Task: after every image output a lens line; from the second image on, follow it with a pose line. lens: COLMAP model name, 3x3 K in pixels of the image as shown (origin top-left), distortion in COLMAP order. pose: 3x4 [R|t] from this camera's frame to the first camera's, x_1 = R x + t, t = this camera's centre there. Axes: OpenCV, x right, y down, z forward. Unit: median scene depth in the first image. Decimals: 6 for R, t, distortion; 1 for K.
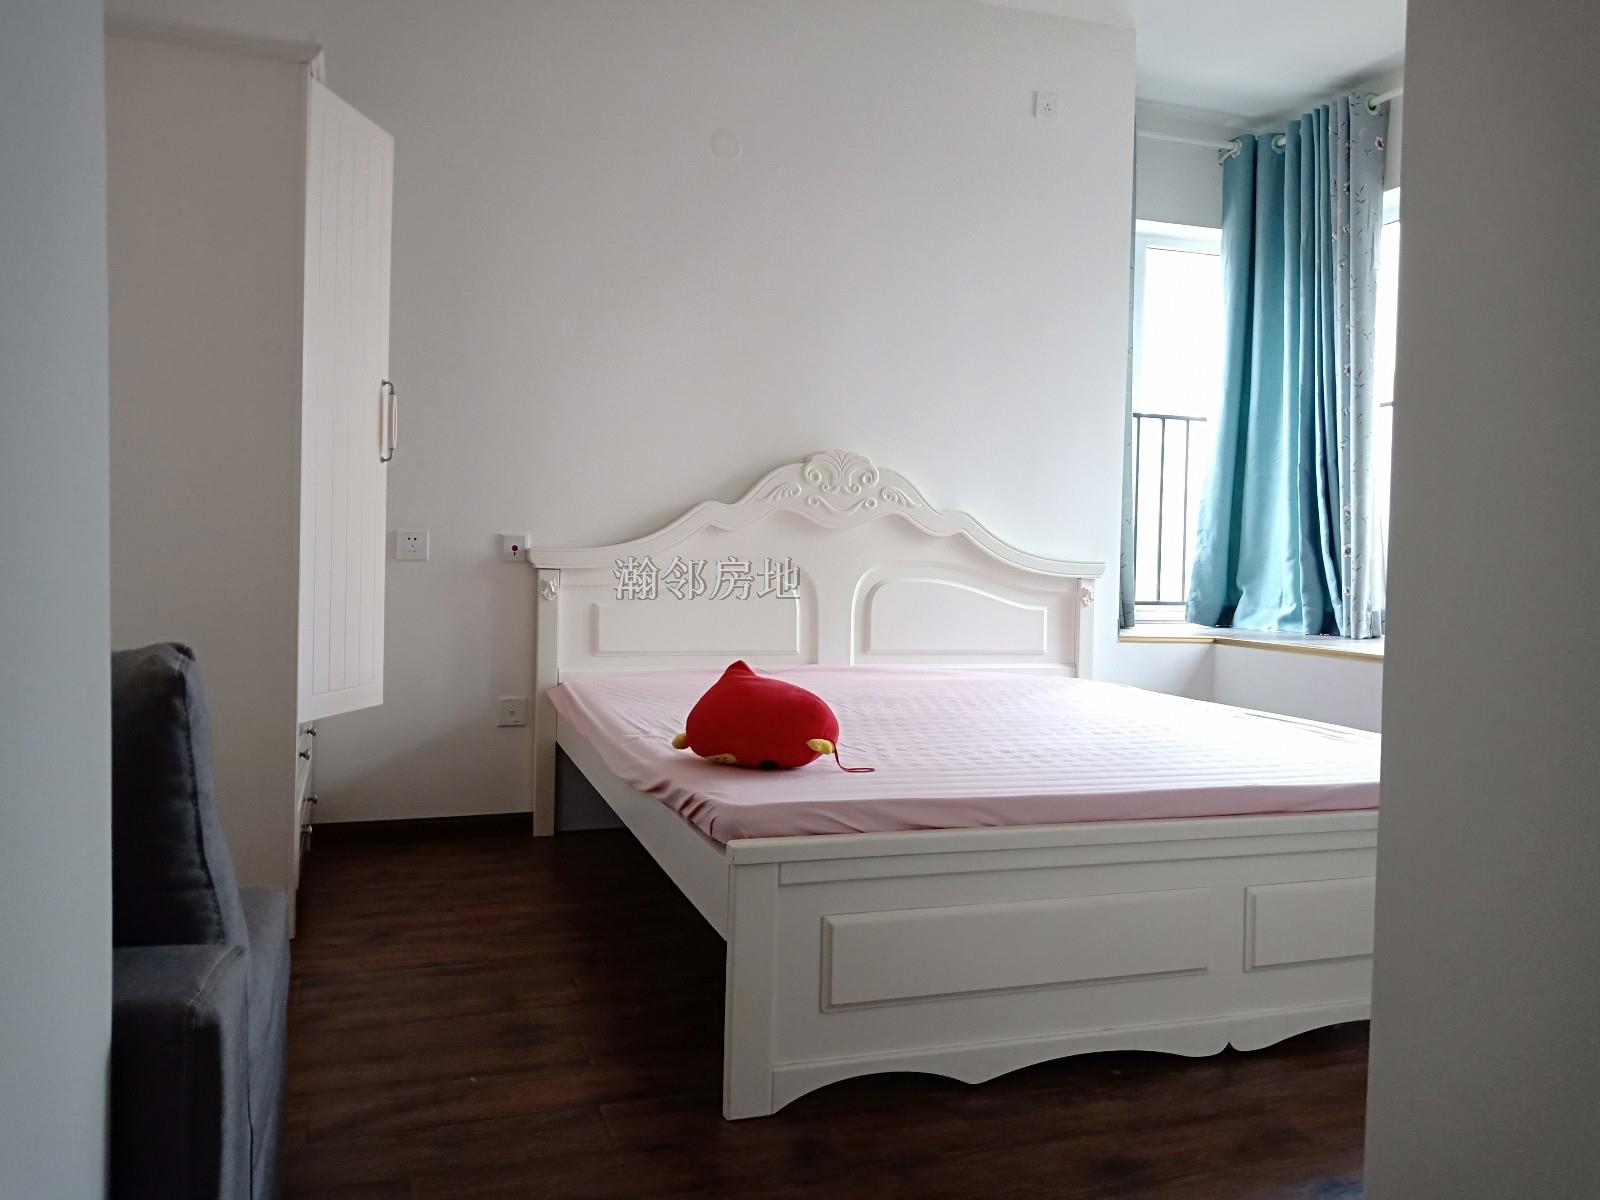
lens RADIAL K [[1261.9, 0, 795.9], [0, 1261.9, 604.4], [0, 0, 1]] dist [-0.020965, 0.039445]
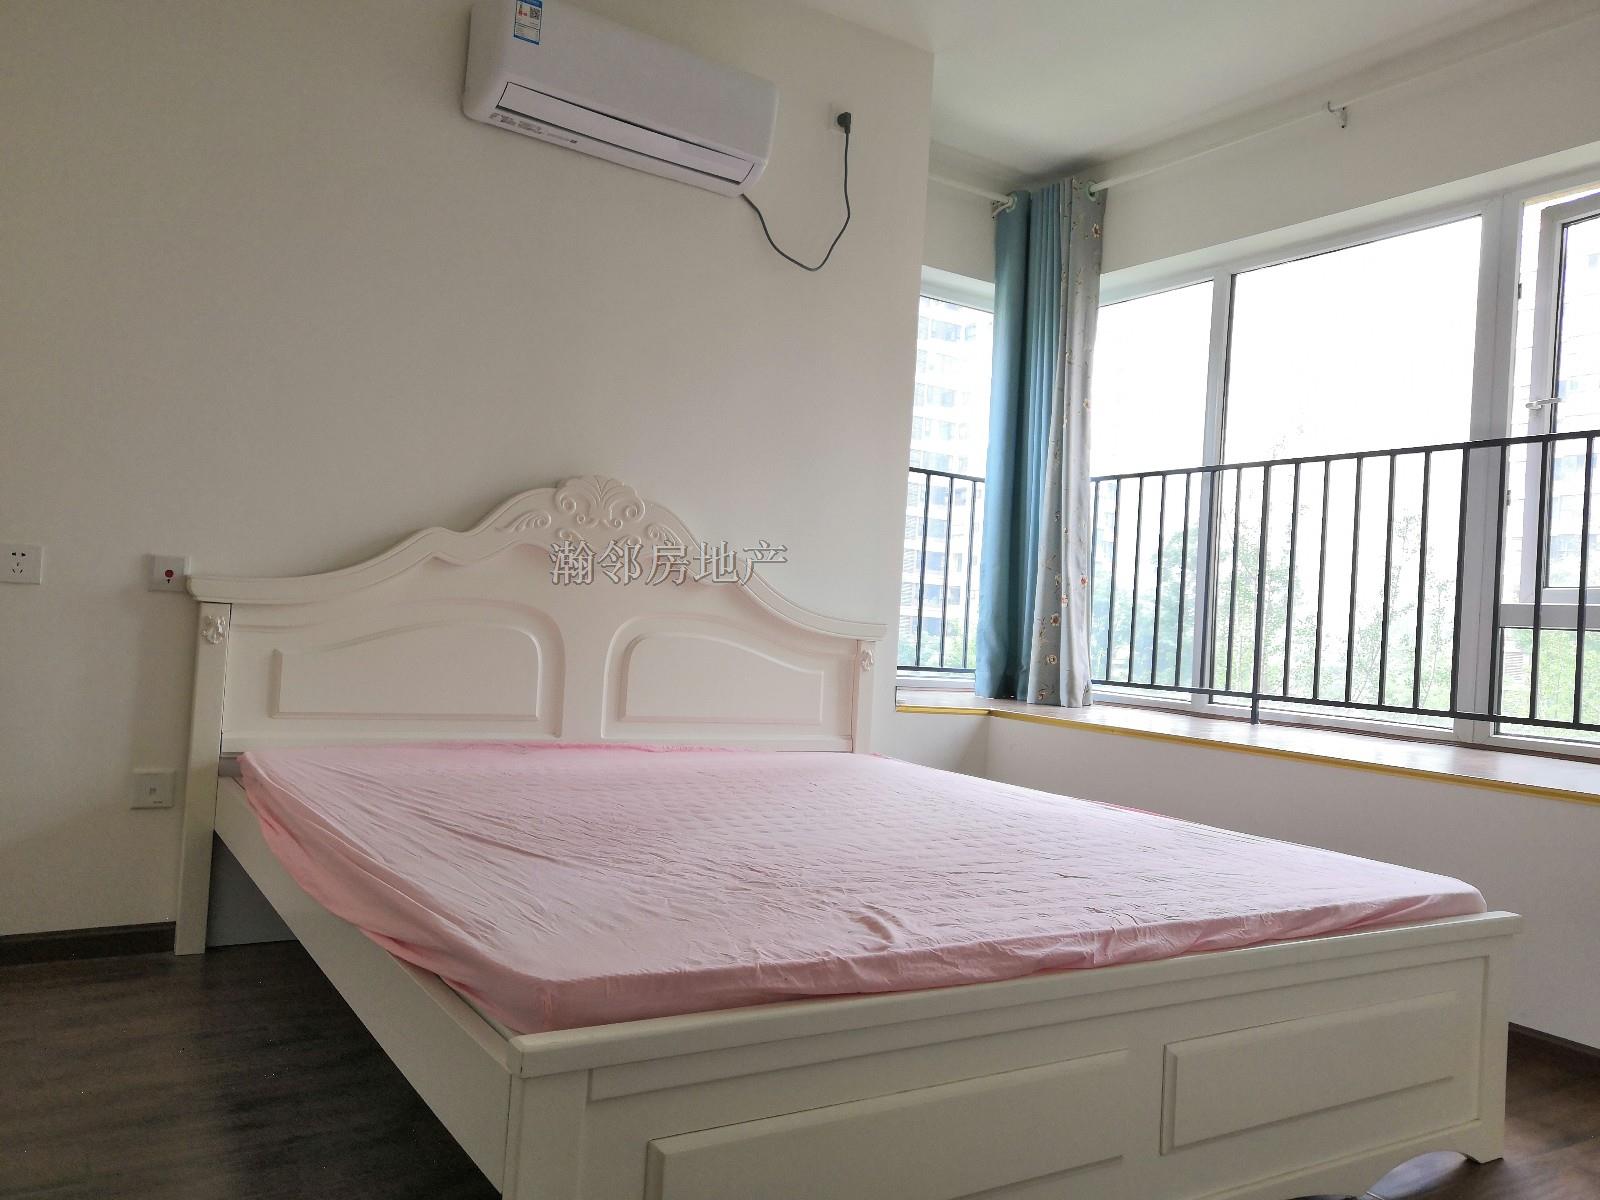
lens RADIAL K [[1261.9, 0, 795.9], [0, 1261.9, 604.4], [0, 0, 1]] dist [-0.020965, 0.039445]
pose [[0.969005, 0.042812, 0.243305, -0.038846], [-0.032465, 0.998396, -0.046383, -0.003079], [-0.244900, 0.037047, 0.968840, 0.166332]]
